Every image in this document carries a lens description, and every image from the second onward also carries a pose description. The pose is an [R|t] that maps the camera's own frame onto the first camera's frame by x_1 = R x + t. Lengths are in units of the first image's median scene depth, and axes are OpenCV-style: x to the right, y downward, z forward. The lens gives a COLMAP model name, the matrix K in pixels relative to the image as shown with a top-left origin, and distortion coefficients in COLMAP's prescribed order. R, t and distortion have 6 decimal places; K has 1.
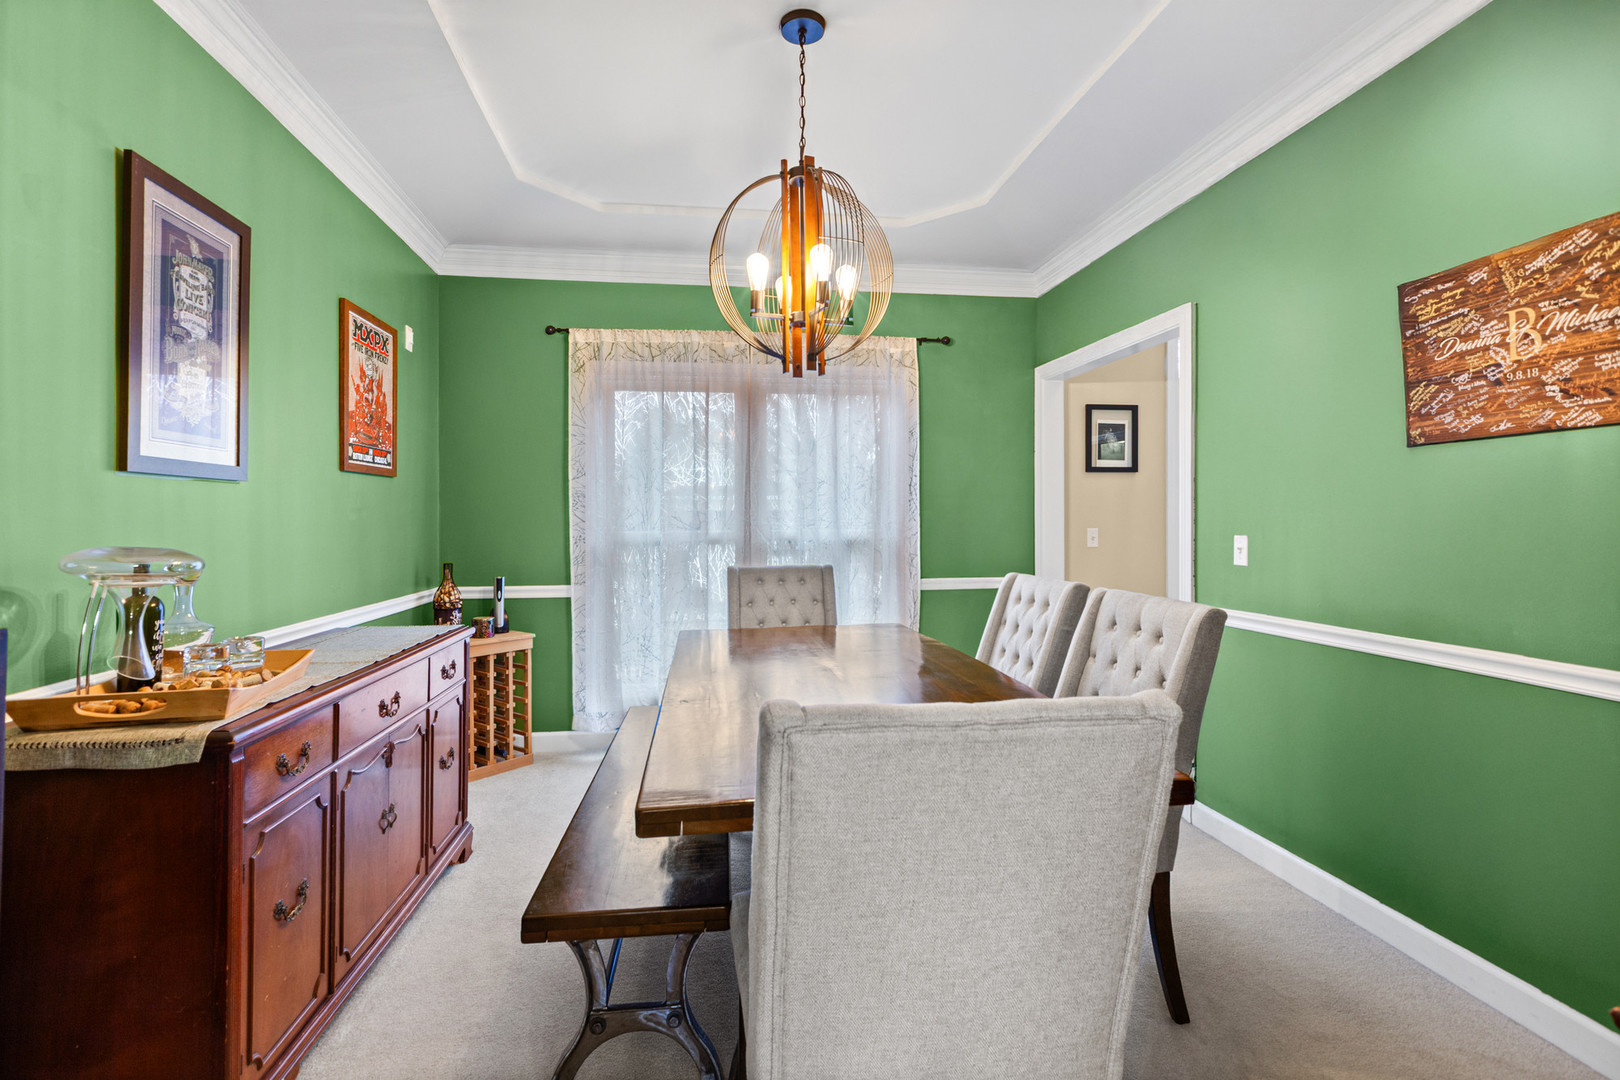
lens RADIAL K [[759.1, 0, 813.2], [0, 759.1, 525.0], [0, 0, 1]] dist [0.001210, 0.000449]
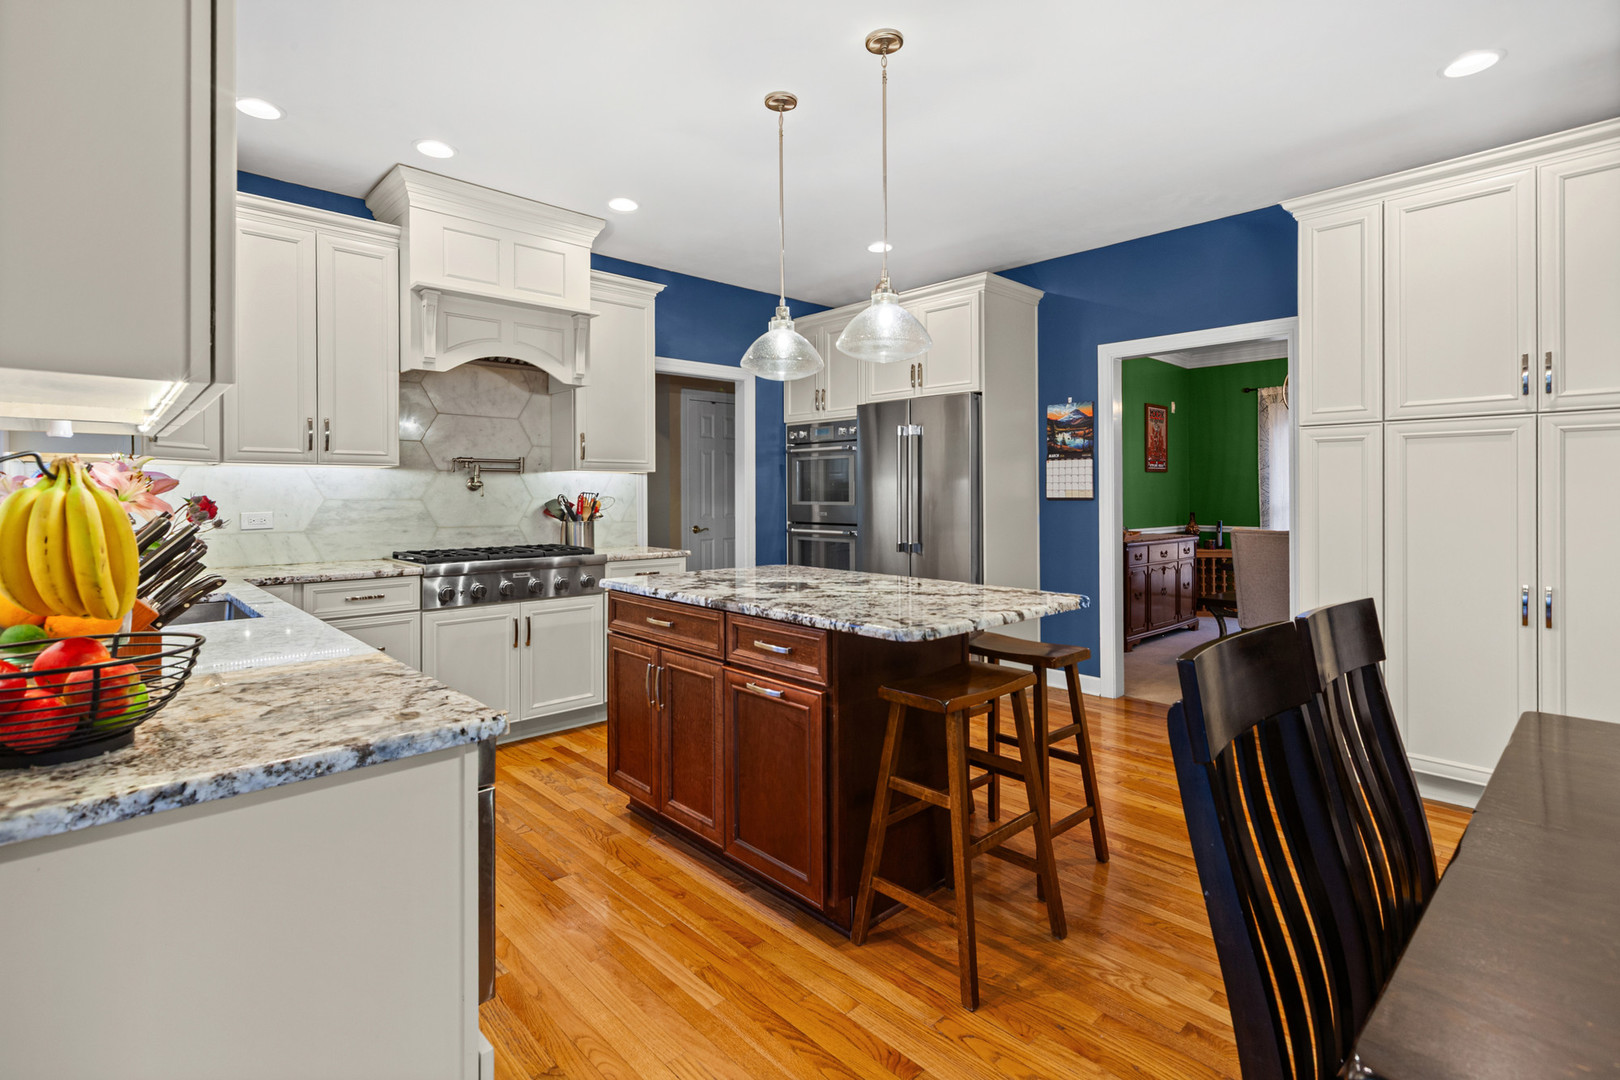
lens RADIAL K [[759.1, 0, 798.0], [0, 759.1, 488.7], [0, 0, 1]] dist [0.001210, 0.000449]
pose [[0.571994, -0.005106, -0.820242, 0.656104], [0.003124, 0.999987, -0.004046, -0.011152], [0.820252, -0.000249, 0.572002, -1.161078]]
